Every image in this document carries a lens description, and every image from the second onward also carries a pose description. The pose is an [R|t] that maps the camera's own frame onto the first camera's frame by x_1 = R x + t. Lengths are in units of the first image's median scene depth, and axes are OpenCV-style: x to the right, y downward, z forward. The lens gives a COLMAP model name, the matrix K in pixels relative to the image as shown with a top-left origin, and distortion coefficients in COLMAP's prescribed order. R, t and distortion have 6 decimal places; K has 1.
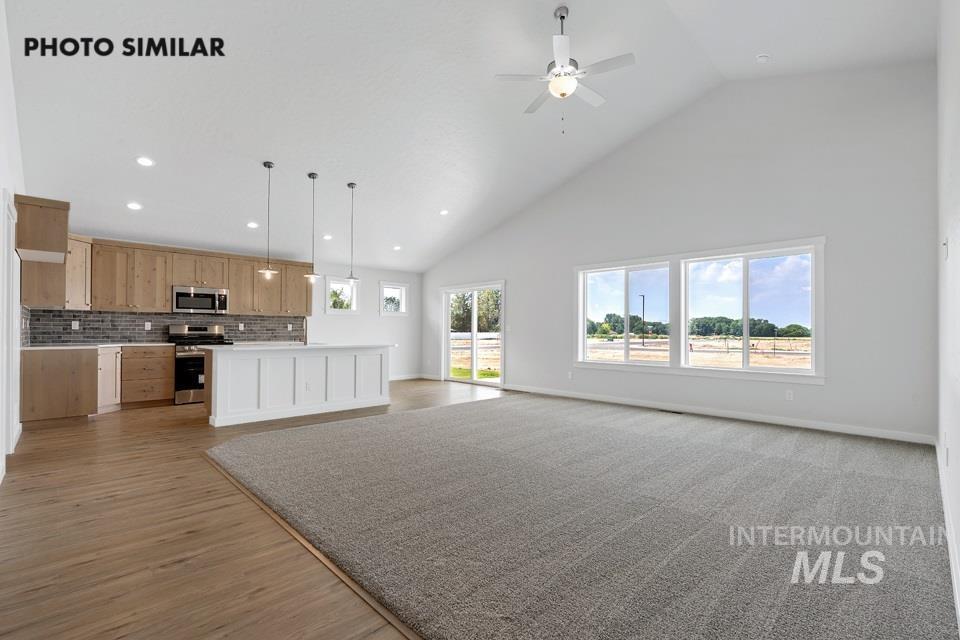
lens RADIAL K [[433.4, 0, 478.8], [0, 433.4, 329.2], [0, 0, 1]] dist [-0.005142, 0.000745]
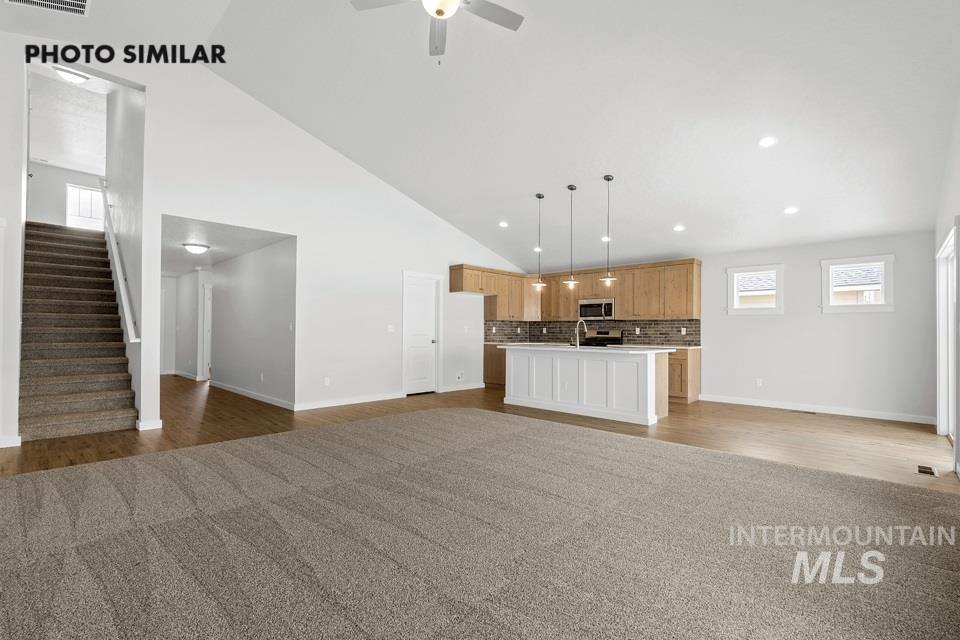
lens RADIAL K [[433.4, 0, 481.1], [0, 433.4, 319.7], [0, 0, 1]] dist [-0.005142, 0.000745]
pose [[0.040419, -0.033272, -0.998629, 0.584694], [-0.004129, 0.999431, -0.033465, 0.004868], [0.999174, 0.005476, 0.040259, 0.655110]]
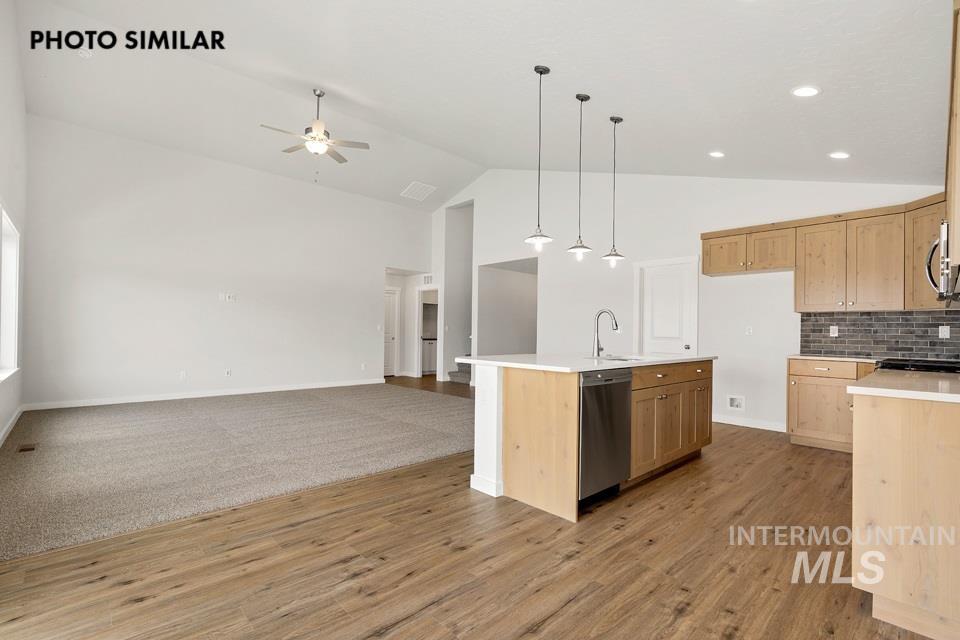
lens RADIAL K [[433.4, 0, 478.8], [0, 433.4, 326.5], [0, 0, 1]] dist [-0.005142, 0.000745]
pose [[-0.999658, -0.021858, 0.014389, -0.216621], [-0.022098, 0.999615, -0.016758, 0.007839], [-0.014017, -0.017070, -0.999756, 1.470424]]
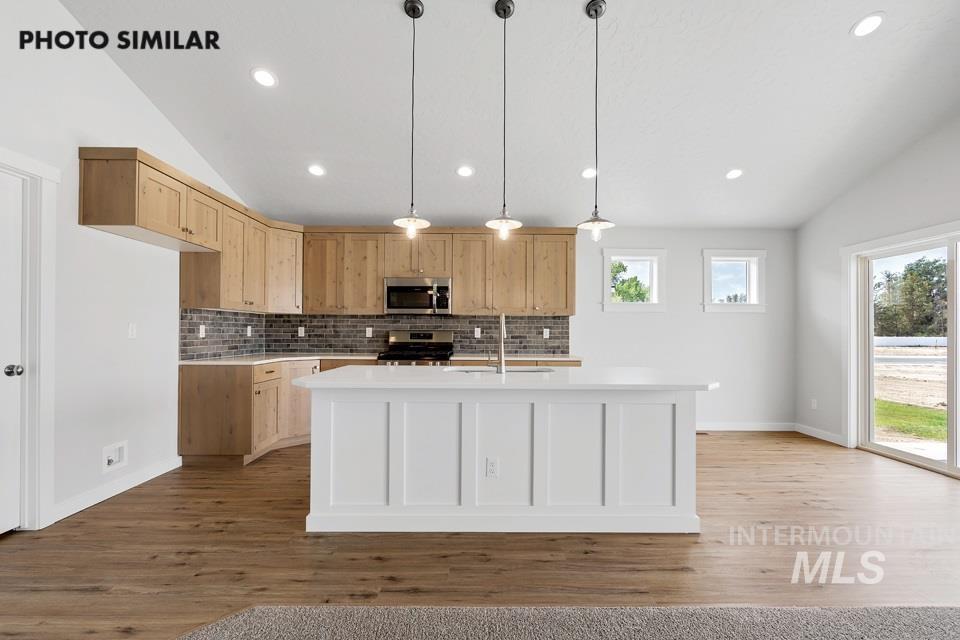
lens RADIAL K [[433.4, 0, 483.8], [0, 433.4, 327.3], [0, 0, 1]] dist [-0.005142, 0.000745]
pose [[0.728307, -0.007970, -0.685205, -0.077420], [0.000770, 0.999941, -0.010813, -0.007806], [0.685251, 0.007348, 0.728270, 0.578057]]
